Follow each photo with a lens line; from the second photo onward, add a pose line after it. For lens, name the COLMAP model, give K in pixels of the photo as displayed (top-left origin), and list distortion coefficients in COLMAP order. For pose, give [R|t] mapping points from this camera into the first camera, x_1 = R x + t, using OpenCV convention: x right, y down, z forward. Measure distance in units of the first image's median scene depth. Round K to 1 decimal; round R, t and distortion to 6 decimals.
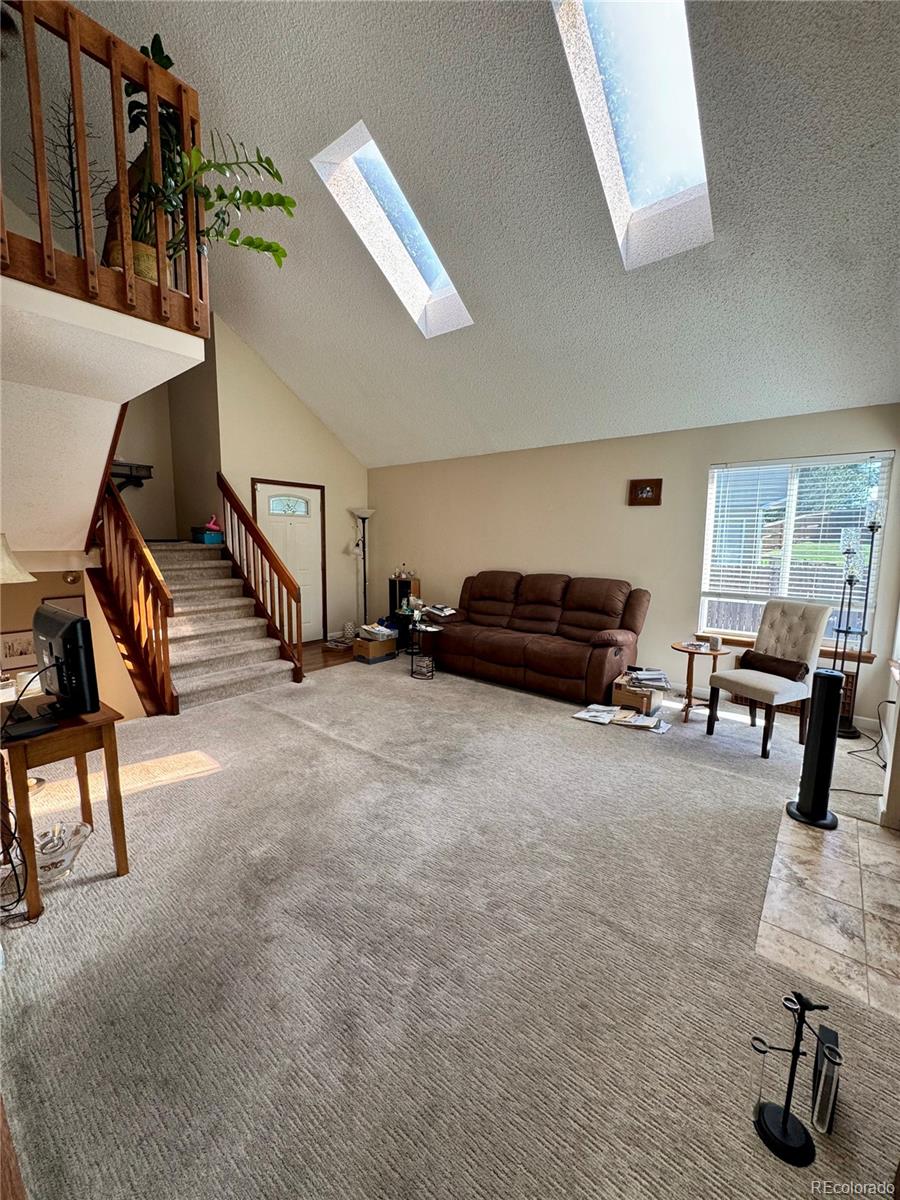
lens RADIAL K [[475.4, 0, 450.0], [0, 475.4, 600.0], [0, 0, 1]] dist [-0.006345, 0.000184]
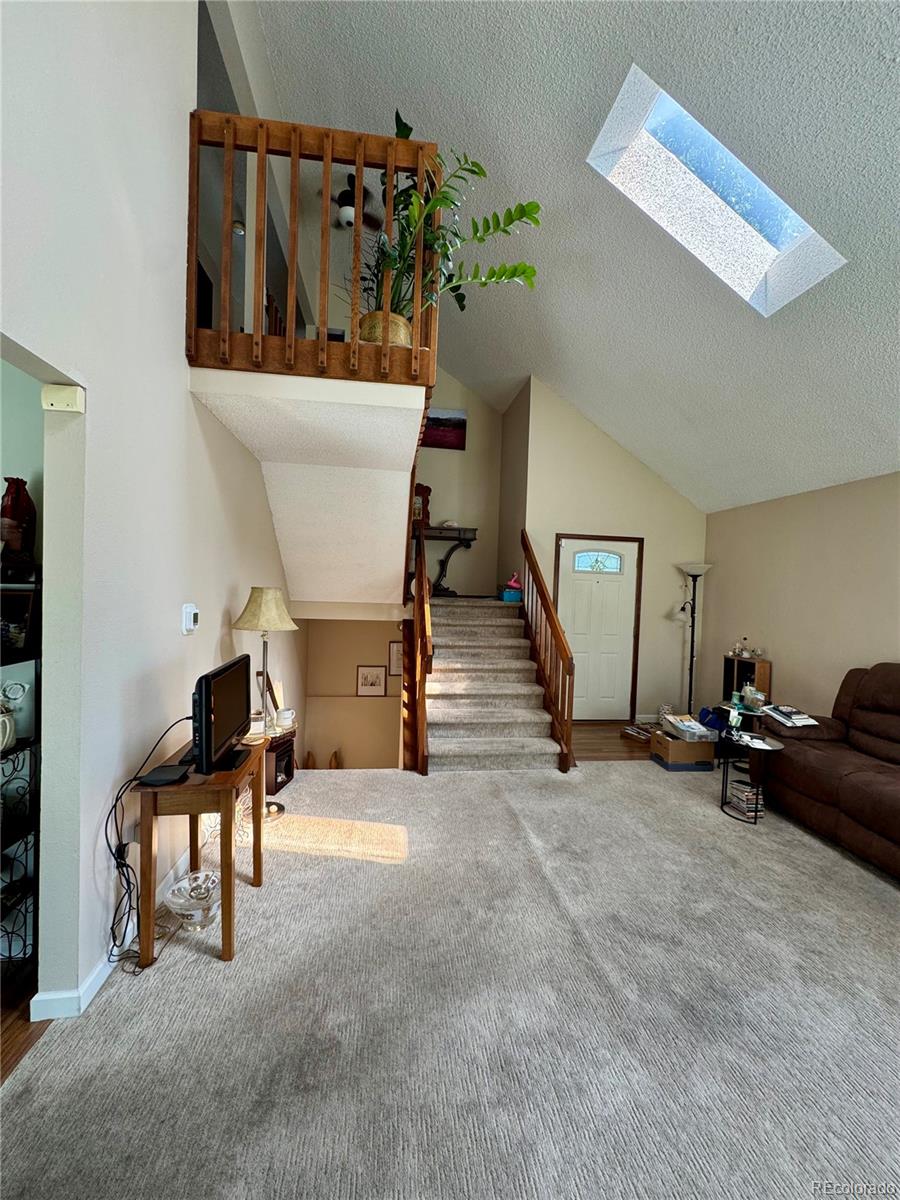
lens RADIAL K [[475.4, 0, 450.0], [0, 475.4, 600.0], [0, 0, 1]] dist [-0.006345, 0.000184]
pose [[0.722980, 0.031506, -0.690150, 0.098887], [-0.114327, 0.990643, -0.074542, -0.038501], [0.681343, 0.132796, 0.719817, 0.231625]]
